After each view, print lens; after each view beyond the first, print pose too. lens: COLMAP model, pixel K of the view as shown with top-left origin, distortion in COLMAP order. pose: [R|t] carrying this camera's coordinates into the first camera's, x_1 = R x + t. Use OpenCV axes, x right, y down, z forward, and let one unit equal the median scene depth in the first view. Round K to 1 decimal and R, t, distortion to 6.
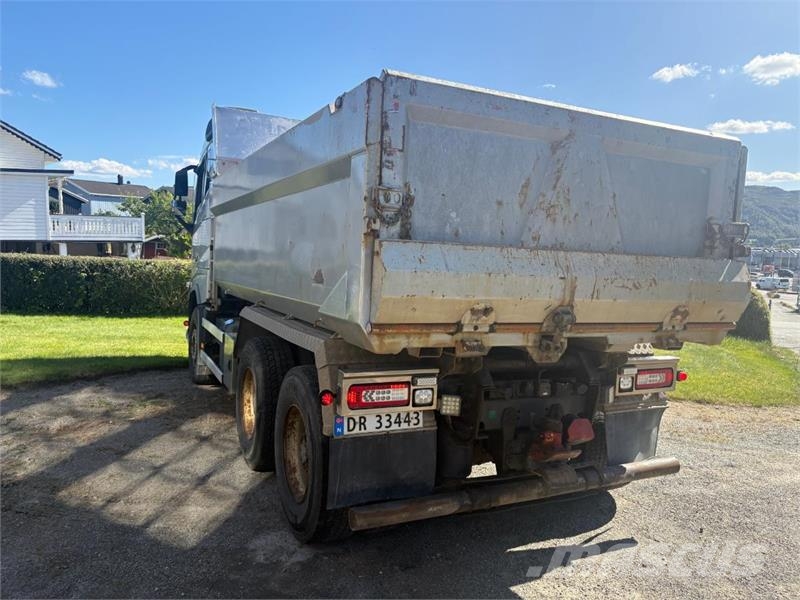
lens RADIAL K [[604.6, 0, 399.2], [0, 604.6, 306.5], [0, 0, 1]] dist [0.073554, -0.083676]
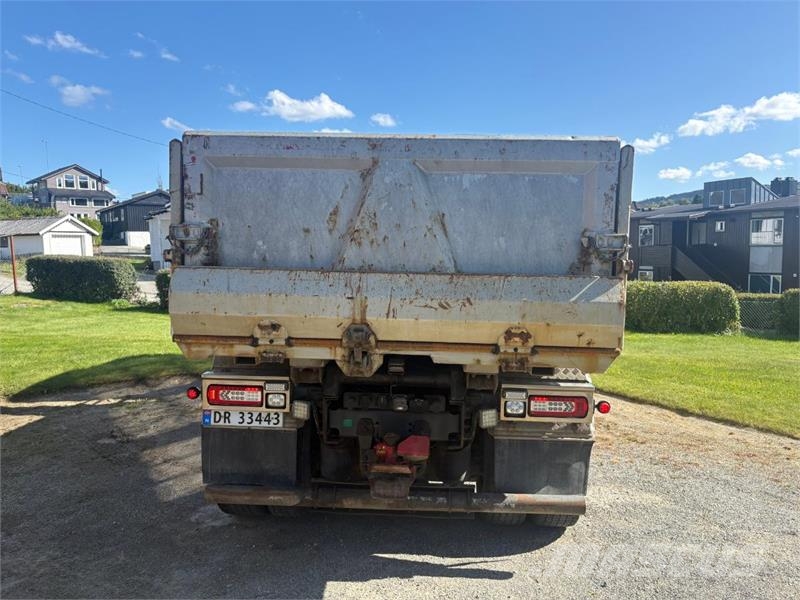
lens RADIAL K [[603.0, 0, 395.4], [0, 603.0, 309.4], [0, 0, 1]] dist [0.051683, -0.072604]
pose [[0.873266, 0.013625, -0.487054, 0.796955], [-0.021358, 0.999719, -0.010328, -0.016428], [0.486776, 0.019422, 0.873311, 0.105237]]
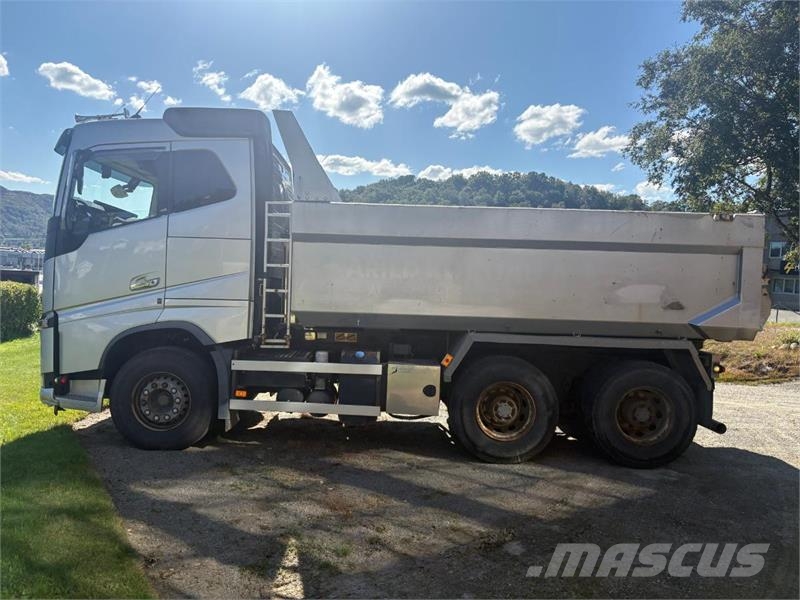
lens RADIAL K [[613.7, 0, 400.0], [0, 613.7, 300.0], [0, 0, 1]] dist [0.025430, -0.001998]
pose [[0.433174, -0.043329, 0.900268, -2.161091], [0.053143, 0.998334, 0.022478, -0.151861], [-0.899742, 0.038106, 0.434755, 0.991019]]
